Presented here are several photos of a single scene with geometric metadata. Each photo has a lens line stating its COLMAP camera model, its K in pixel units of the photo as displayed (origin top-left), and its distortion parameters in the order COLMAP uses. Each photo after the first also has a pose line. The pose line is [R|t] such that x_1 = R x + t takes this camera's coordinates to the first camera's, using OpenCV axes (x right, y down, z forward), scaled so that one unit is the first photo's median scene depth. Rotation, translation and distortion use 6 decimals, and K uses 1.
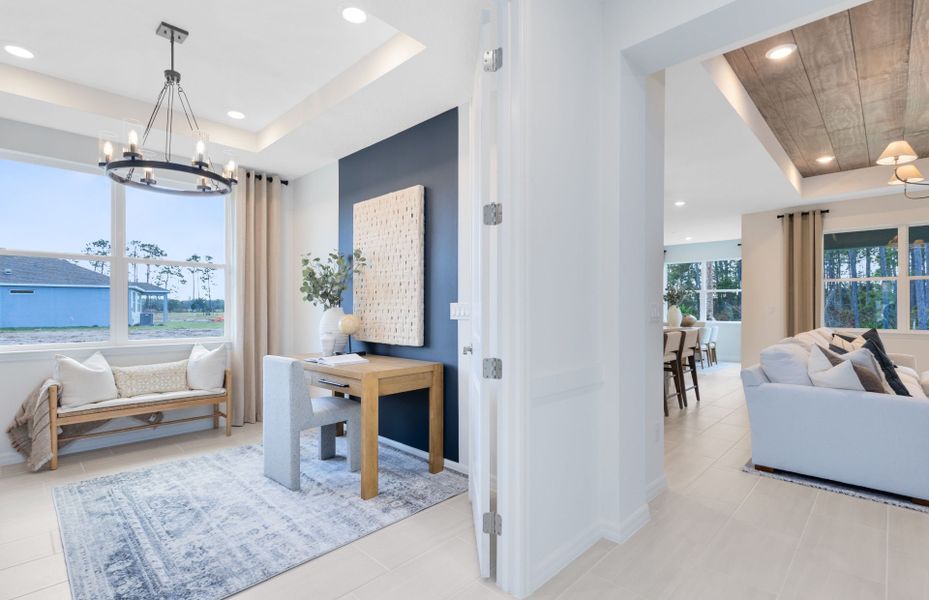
lens RADIAL K [[429.8, 0, 466.9], [0, 429.8, 303.7], [0, 0, 1]] dist [0.005224, -0.001285]
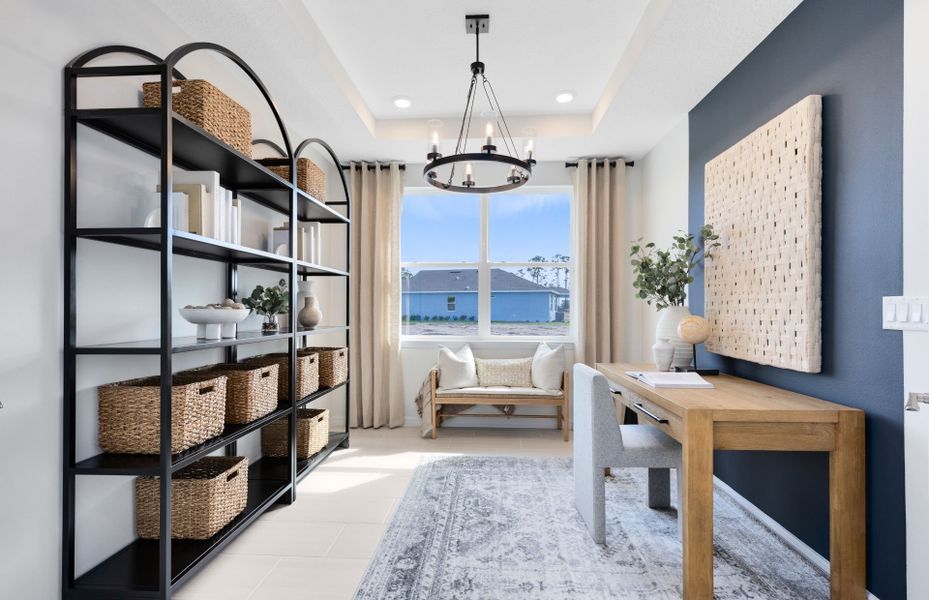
lens RADIAL K [[429.8, 0, 463.0], [0, 429.8, 305.5], [0, 0, 1]] dist [0.005224, -0.001285]
pose [[0.655231, -0.003419, -0.755421, 0.020943], [0.006248, 0.999980, 0.000893, 0.004653], [0.755402, -0.005305, 0.655240, 0.259680]]
